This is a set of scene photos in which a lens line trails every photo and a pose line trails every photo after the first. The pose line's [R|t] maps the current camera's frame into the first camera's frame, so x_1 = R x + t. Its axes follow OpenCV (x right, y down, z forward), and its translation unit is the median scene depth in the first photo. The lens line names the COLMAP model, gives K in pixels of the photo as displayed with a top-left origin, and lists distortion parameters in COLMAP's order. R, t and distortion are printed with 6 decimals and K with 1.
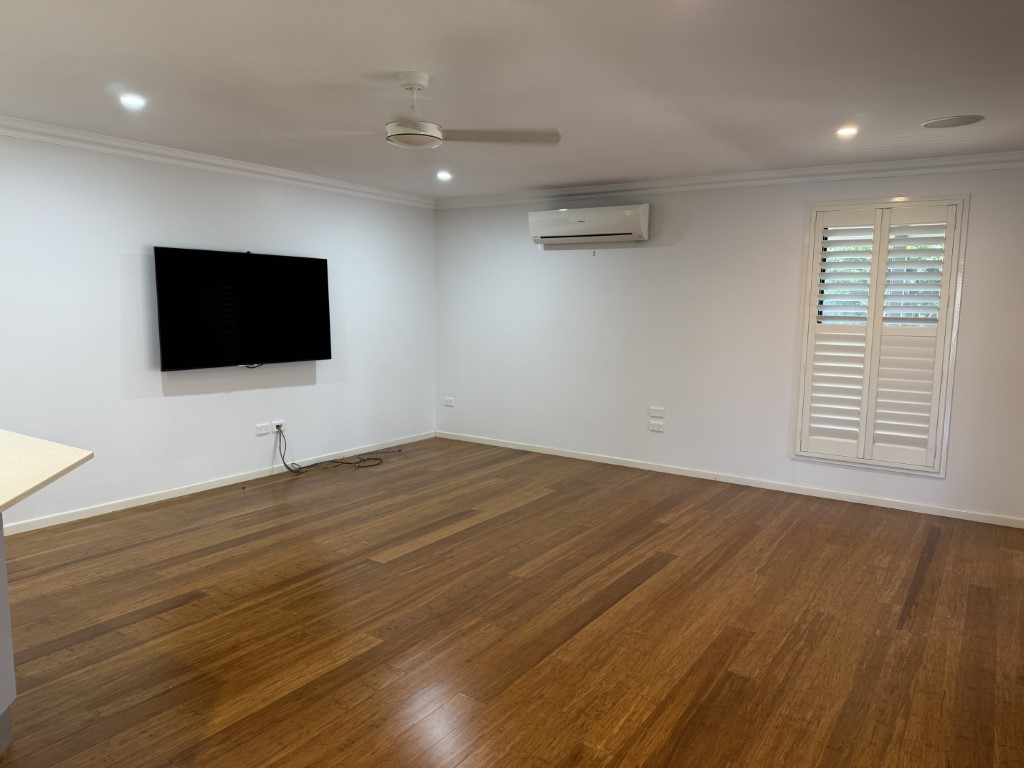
lens RADIAL K [[725.1, 0, 511.7], [0, 725.1, 383.7], [0, 0, 1]] dist [0.048695, -0.053840]
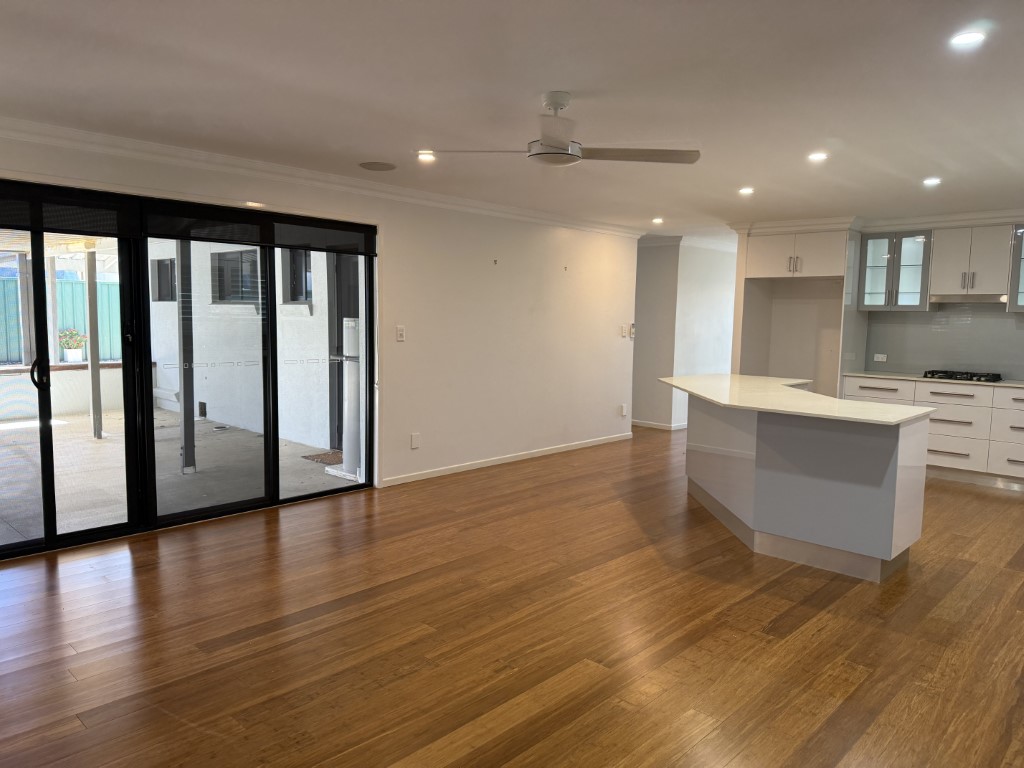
lens RADIAL K [[725.1, 0, 505.2], [0, 725.1, 383.8], [0, 0, 1]] dist [0.048695, -0.053840]
pose [[-0.984395, -0.050209, 0.168658, -0.175903], [-0.013409, 0.977047, 0.212600, -0.167482], [-0.175461, 0.207021, -0.962474, 1.441036]]
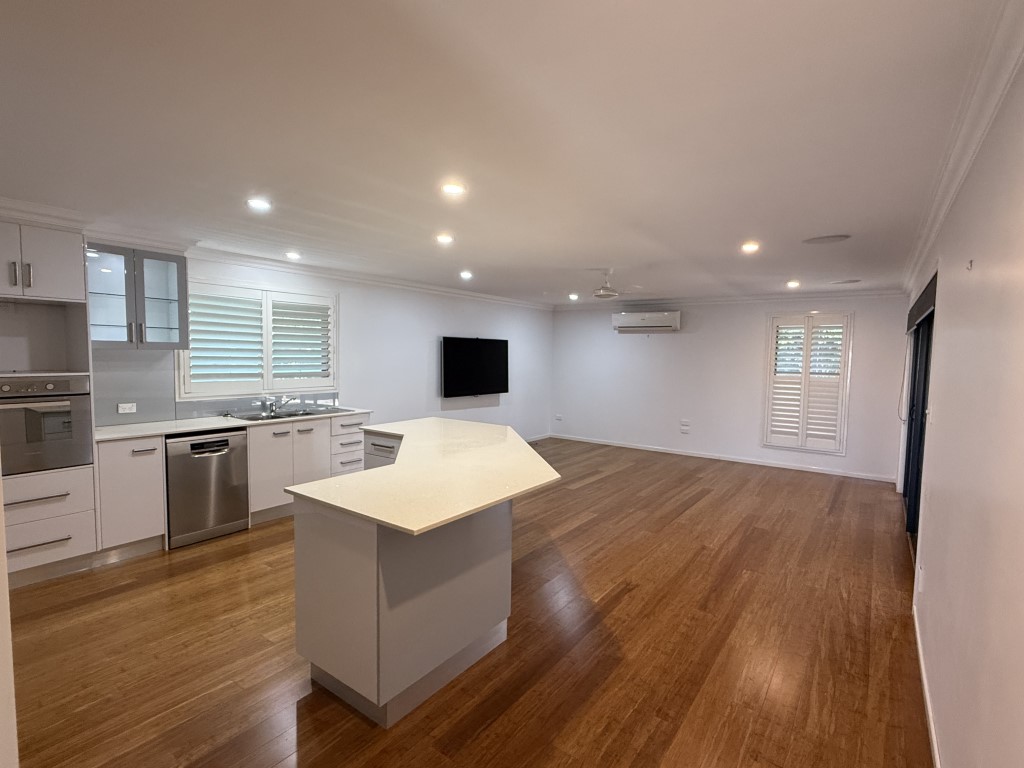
lens RADIAL K [[508.6, 0, 515.5], [0, 508.6, 384.4], [0, 0, 1]] dist [0.013204, 0.001587]
pose [[0.999613, 0.004750, -0.027426, -0.257582], [-0.006316, 0.998336, -0.057312, 0.026129], [0.027108, 0.057463, 0.997980, -0.403781]]
